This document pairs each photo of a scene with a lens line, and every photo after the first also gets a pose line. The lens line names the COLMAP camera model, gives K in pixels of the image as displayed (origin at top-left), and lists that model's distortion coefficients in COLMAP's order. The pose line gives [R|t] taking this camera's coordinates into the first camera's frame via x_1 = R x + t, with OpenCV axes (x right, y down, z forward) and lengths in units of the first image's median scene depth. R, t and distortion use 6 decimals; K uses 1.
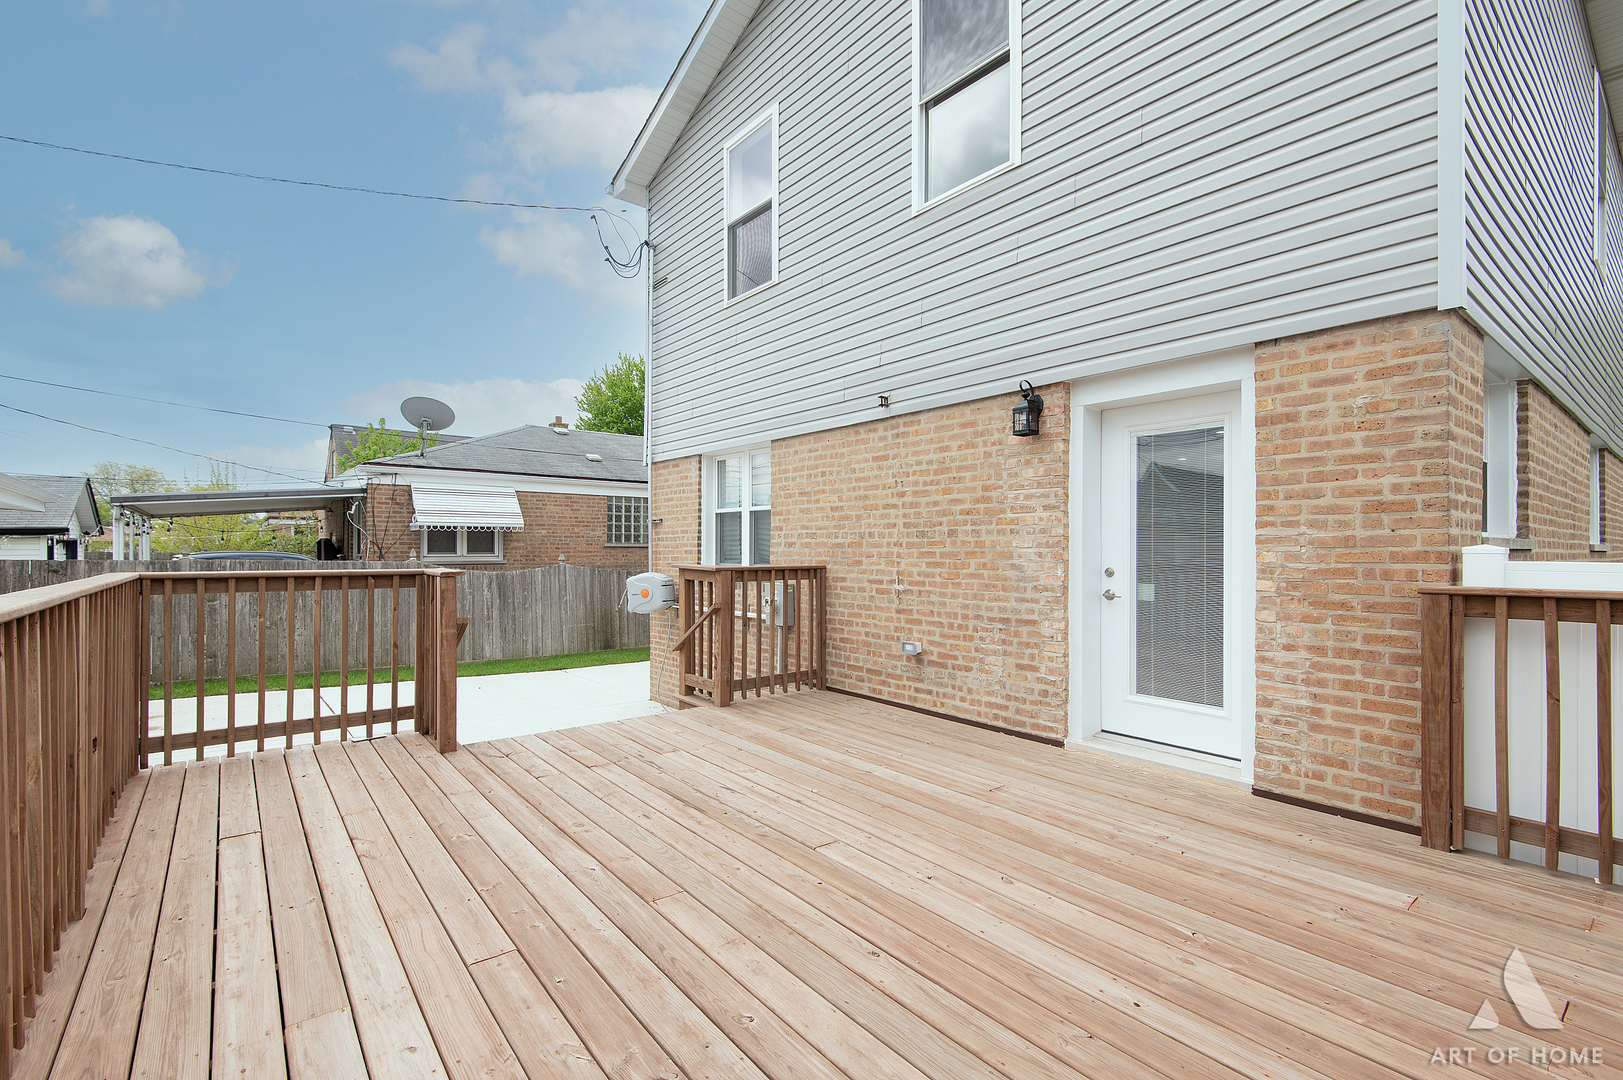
lens RADIAL K [[726.0, 0, 810.0], [0, 726.0, 544.7], [0, 0, 1]] dist [0.030358, -0.021469]
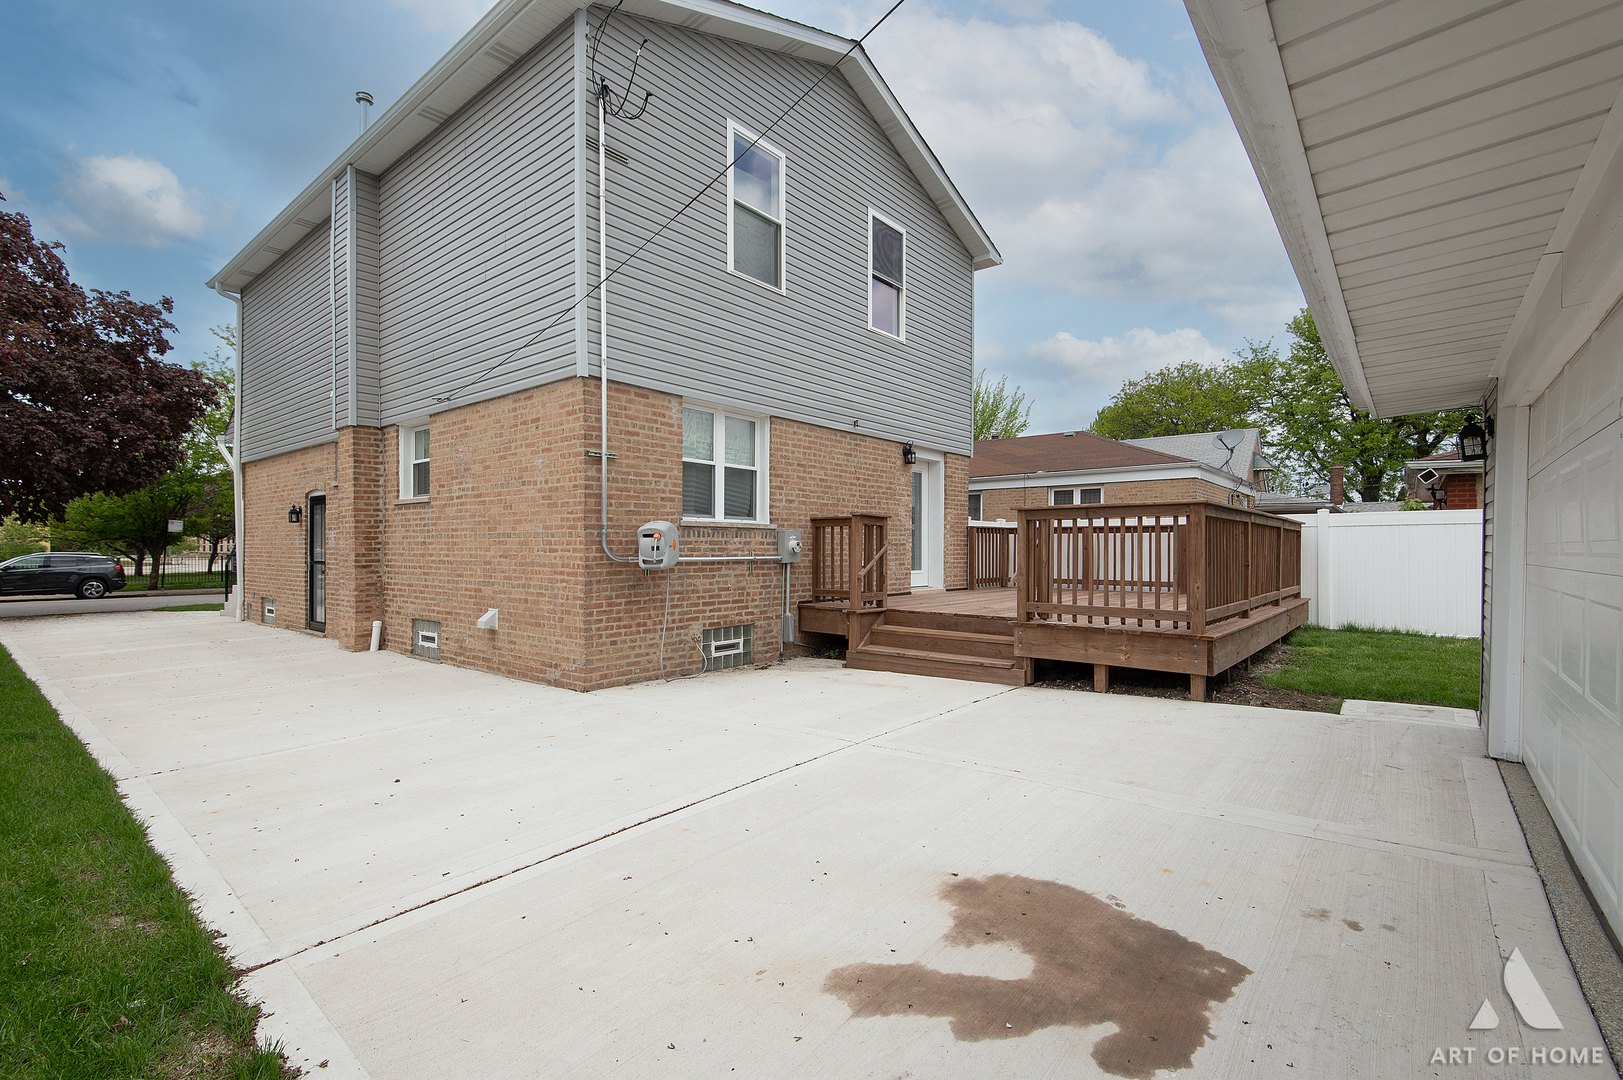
lens RADIAL K [[726.0, 0, 810.0], [0, 726.0, 544.7], [0, 0, 1]] dist [0.030358, -0.021469]
pose [[-0.200020, -0.000062, 0.979792, -1.804646], [-0.009676, 0.999951, -0.001913, 0.109735], [-0.979744, -0.009863, -0.200010, 1.669225]]
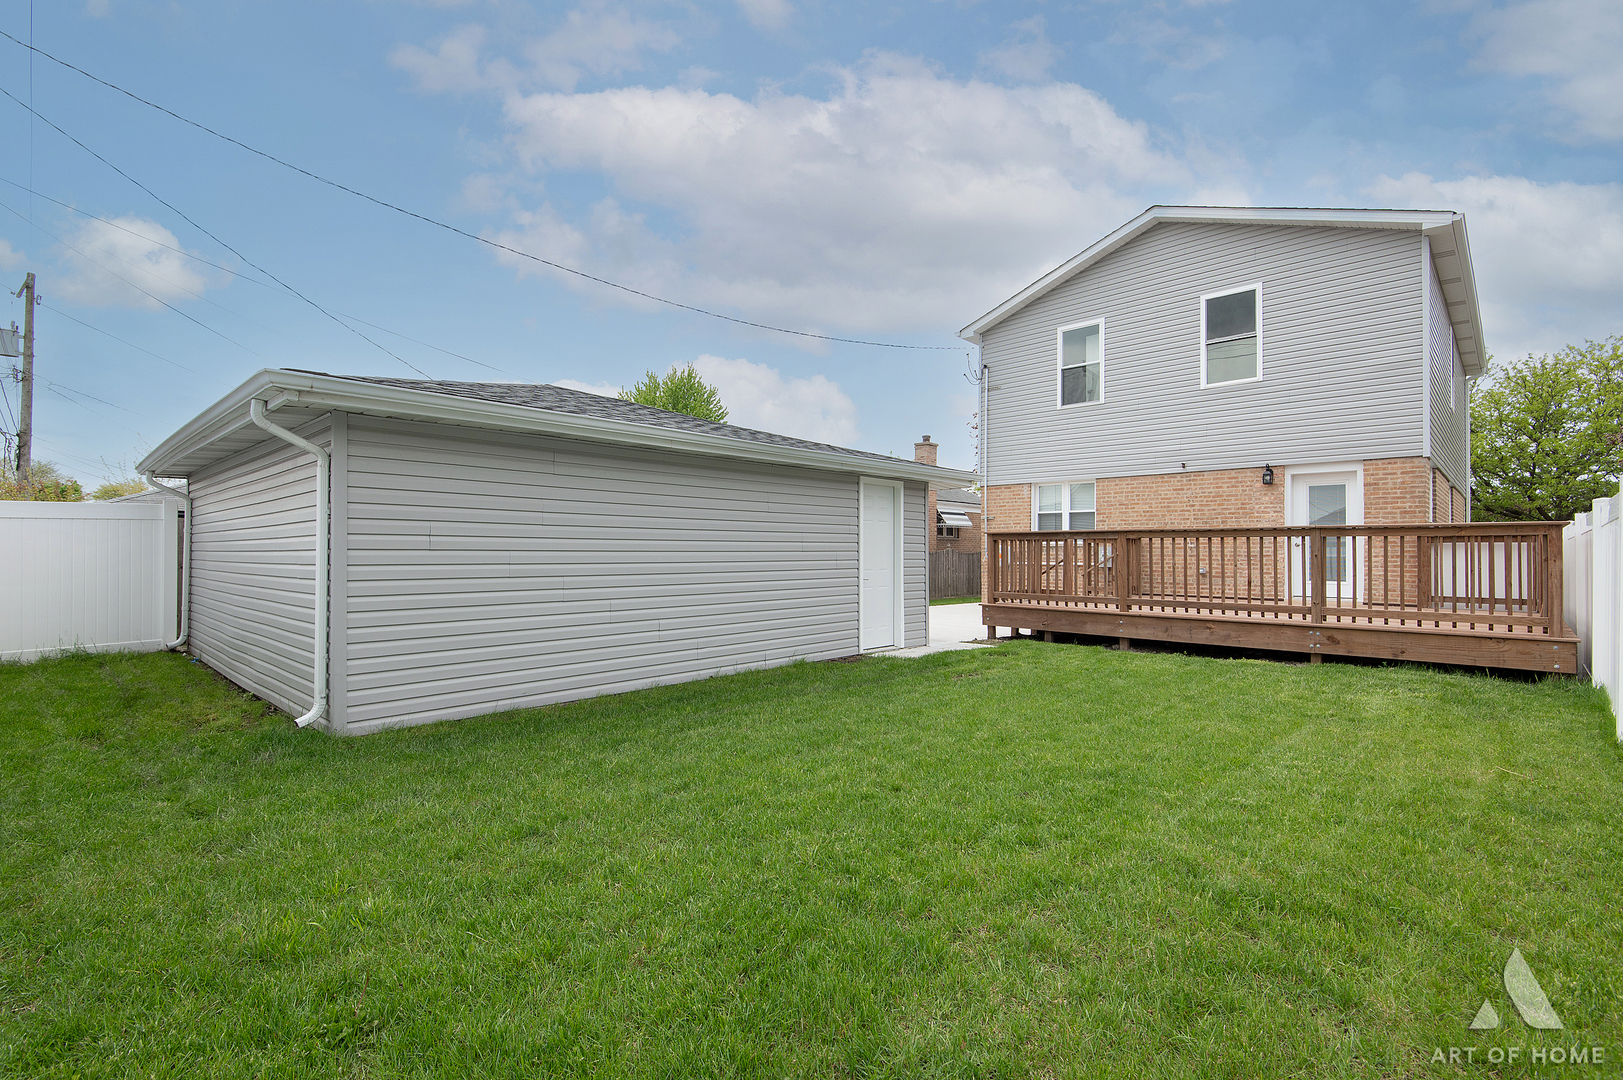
lens RADIAL K [[726.0, 0, 810.0], [0, 726.0, 544.7], [0, 0, 1]] dist [0.030358, -0.021469]
pose [[0.988689, 0.010984, 0.149577, -1.629576], [-0.007732, 0.999721, -0.022305, 0.134623], [-0.149781, 0.020896, 0.988498, -1.284509]]
